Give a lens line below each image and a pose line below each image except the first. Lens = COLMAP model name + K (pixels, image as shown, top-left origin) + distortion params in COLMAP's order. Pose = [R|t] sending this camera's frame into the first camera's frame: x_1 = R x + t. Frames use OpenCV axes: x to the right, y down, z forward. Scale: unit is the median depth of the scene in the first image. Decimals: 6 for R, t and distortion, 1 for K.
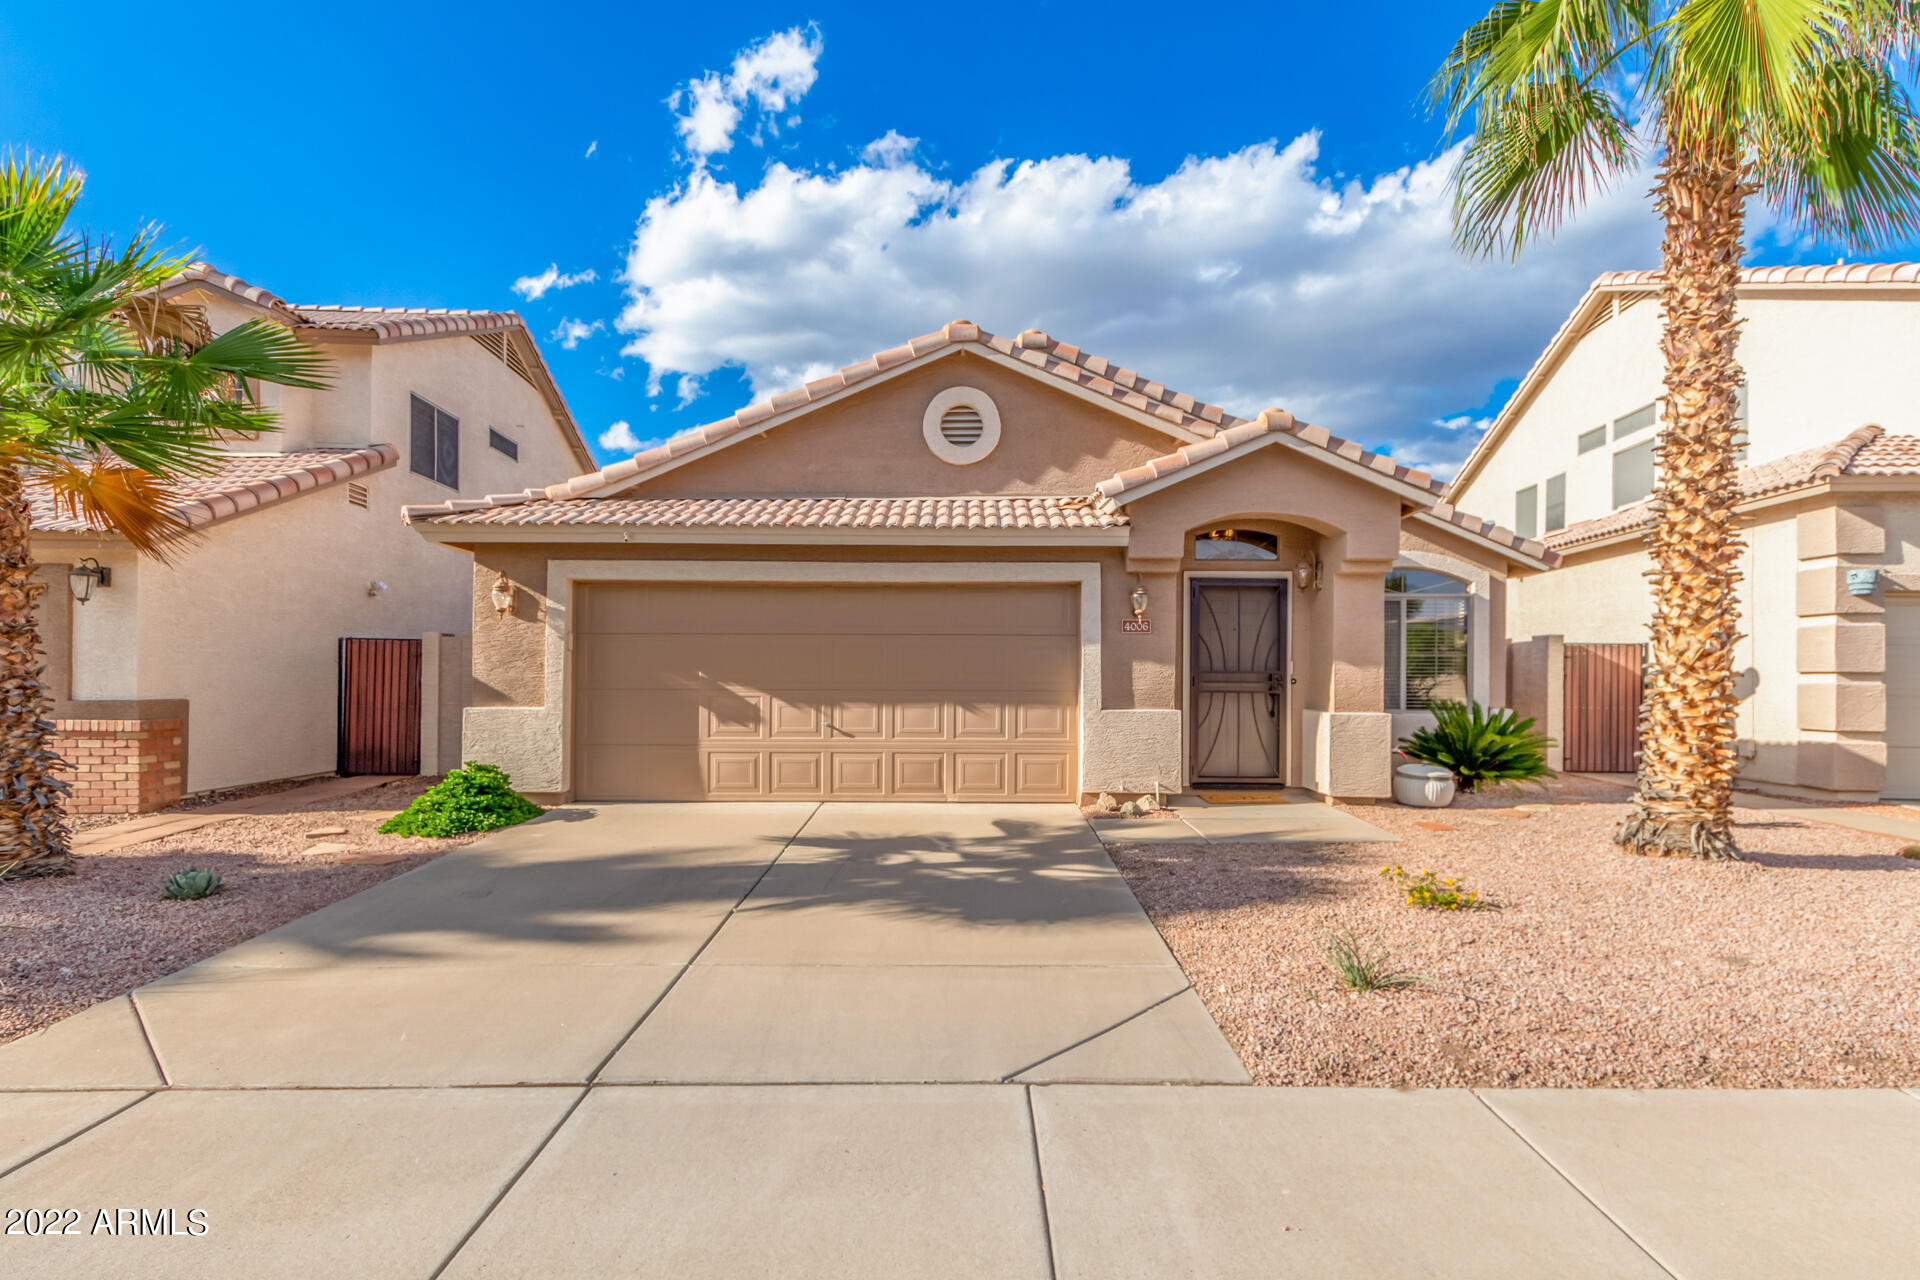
lens RADIAL K [[941.7, 0, 965.4], [0, 941.7, 684.2], [0, 0, 1]] dist [0.000187, -0.000094]
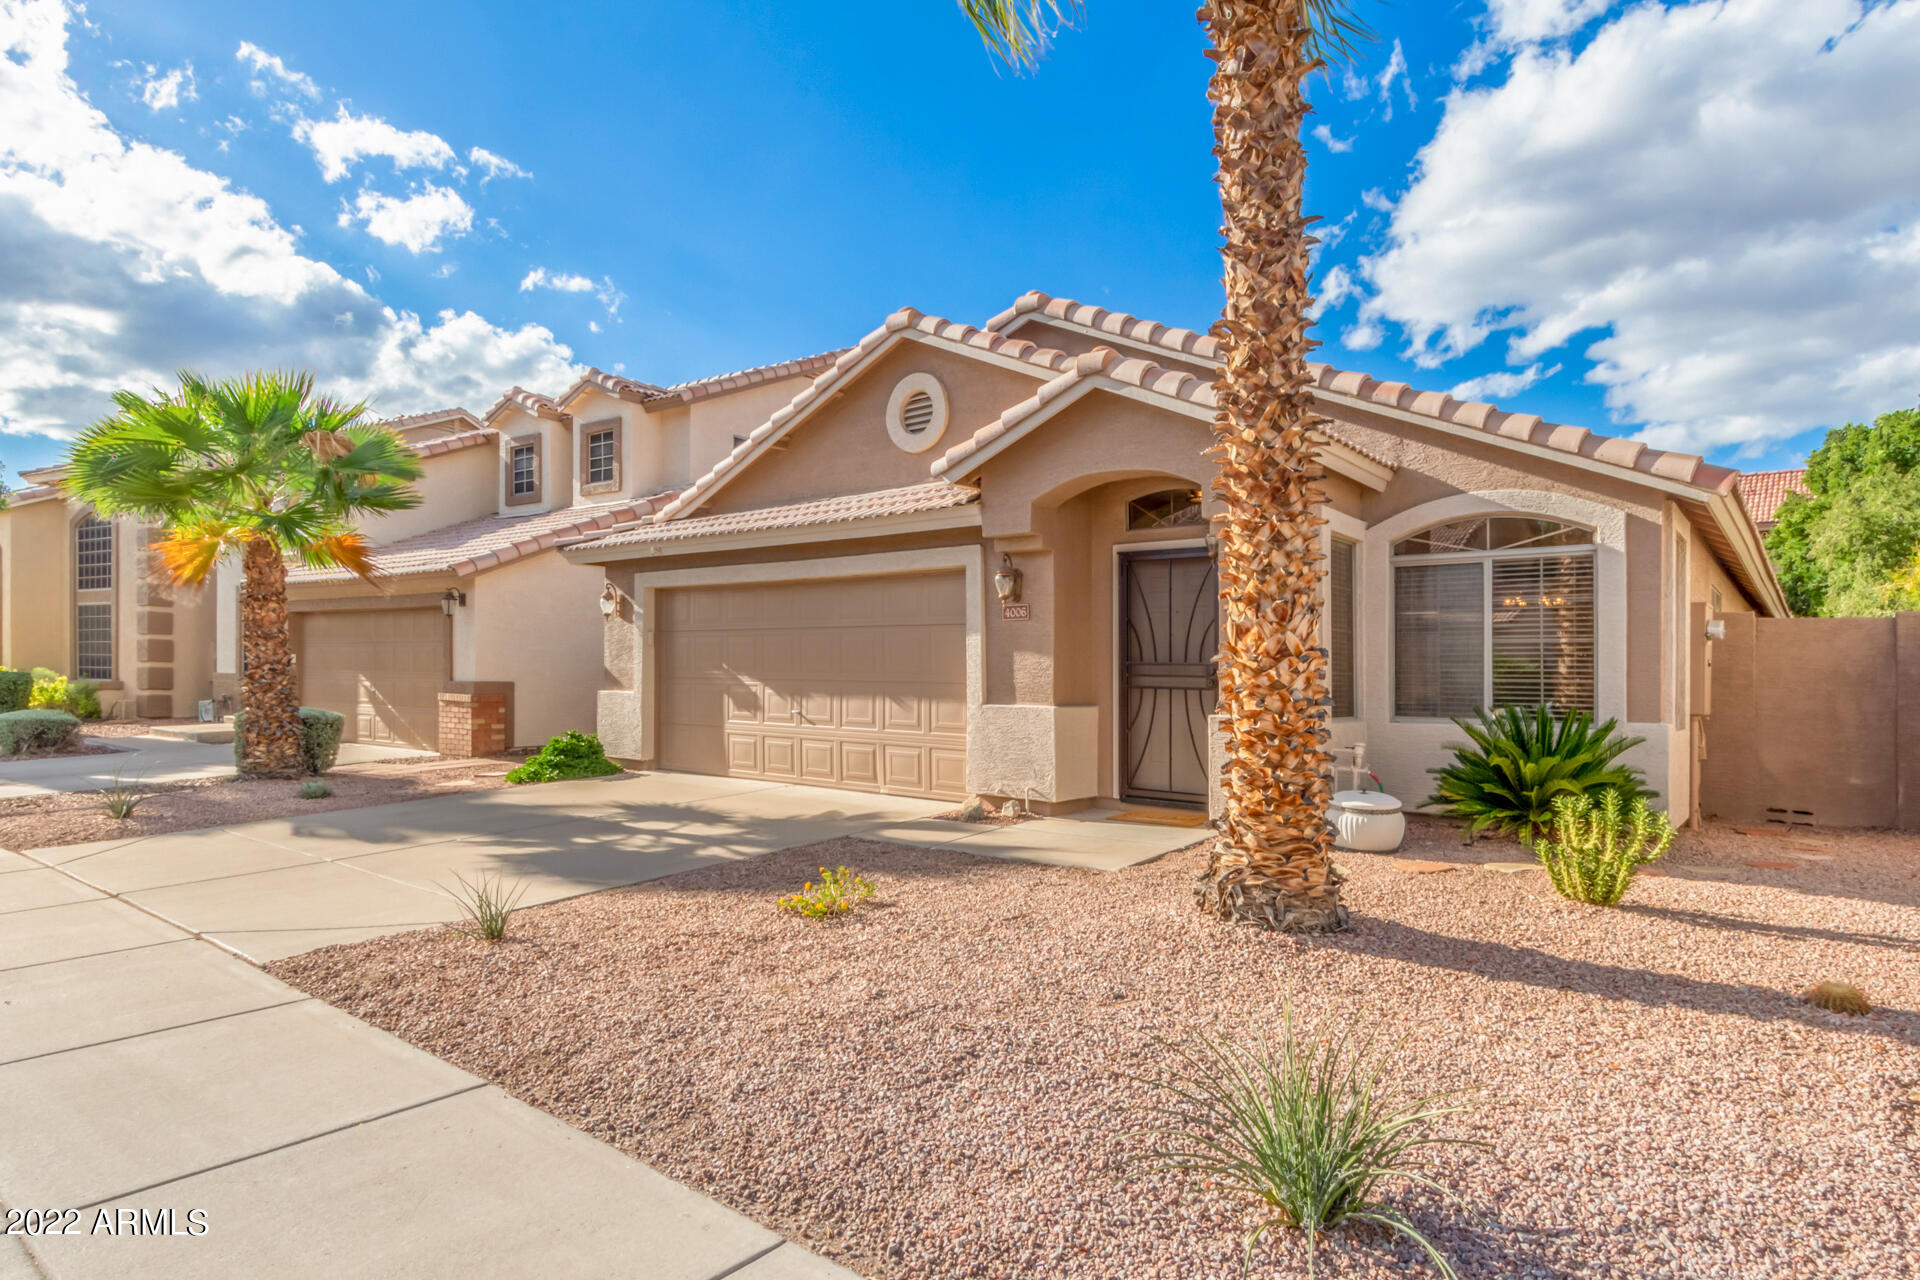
lens RADIAL K [[1071.2, 0, 958.7], [0, 1071.2, 669.5], [0, 0, 1]] dist [0.002777, 0.000346]
pose [[0.768547, 0.005163, -0.639772, 0.788091], [-0.014084, 0.999862, -0.008850, 0.002438], [0.639638, 0.015812, 0.768513, 0.183155]]
